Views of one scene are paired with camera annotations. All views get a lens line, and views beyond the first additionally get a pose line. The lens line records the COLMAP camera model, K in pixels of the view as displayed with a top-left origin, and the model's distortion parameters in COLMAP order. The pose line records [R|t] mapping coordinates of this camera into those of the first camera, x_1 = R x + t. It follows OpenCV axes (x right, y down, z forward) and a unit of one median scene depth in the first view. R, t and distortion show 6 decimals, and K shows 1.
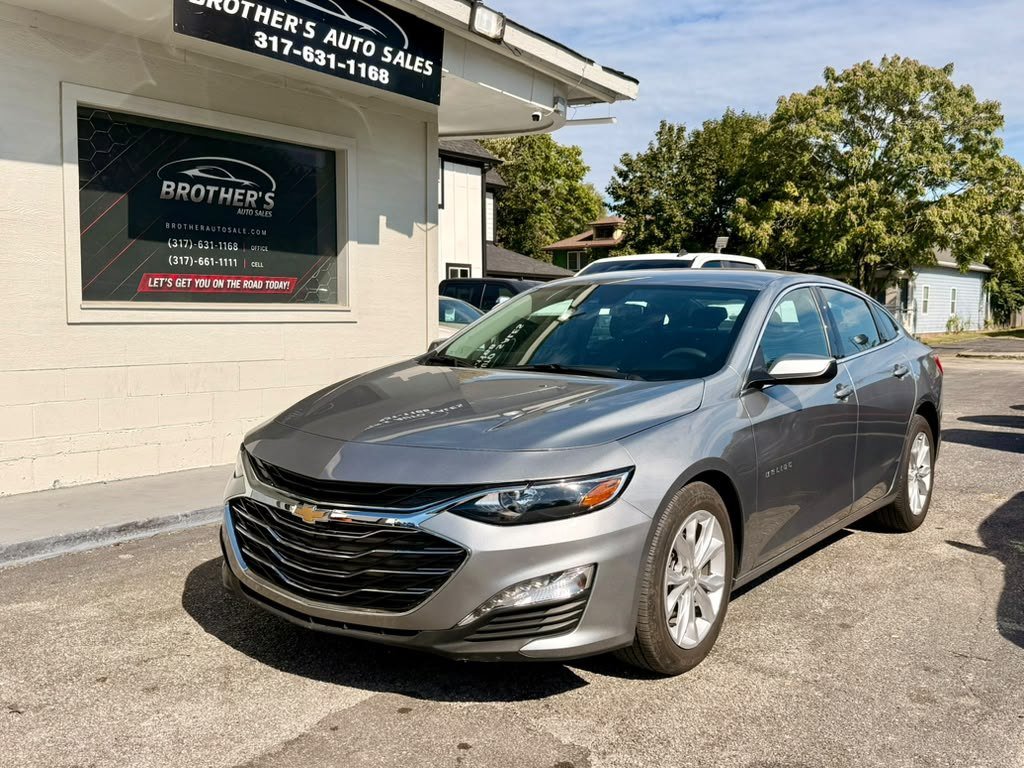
lens RADIAL K [[993.0, 0, 519.6], [0, 993.0, 380.7], [0, 0, 1]] dist [0.144898, -0.335141]
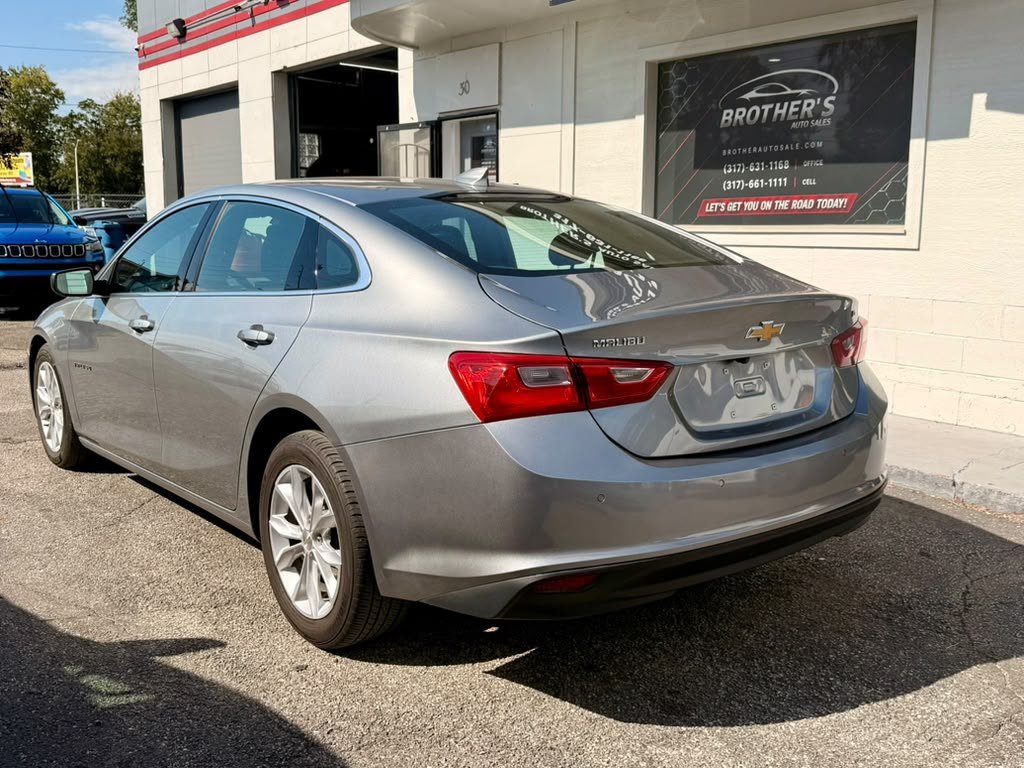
lens RADIAL K [[993.0, 0, 519.6], [0, 993.0, 380.7], [0, 0, 1]] dist [0.144898, -0.335141]
pose [[-0.255024, 0.144047, -0.956145, 0.738516], [-0.073651, 0.983075, 0.167748, -0.076859], [0.964126, 0.113201, -0.240098, 1.046578]]
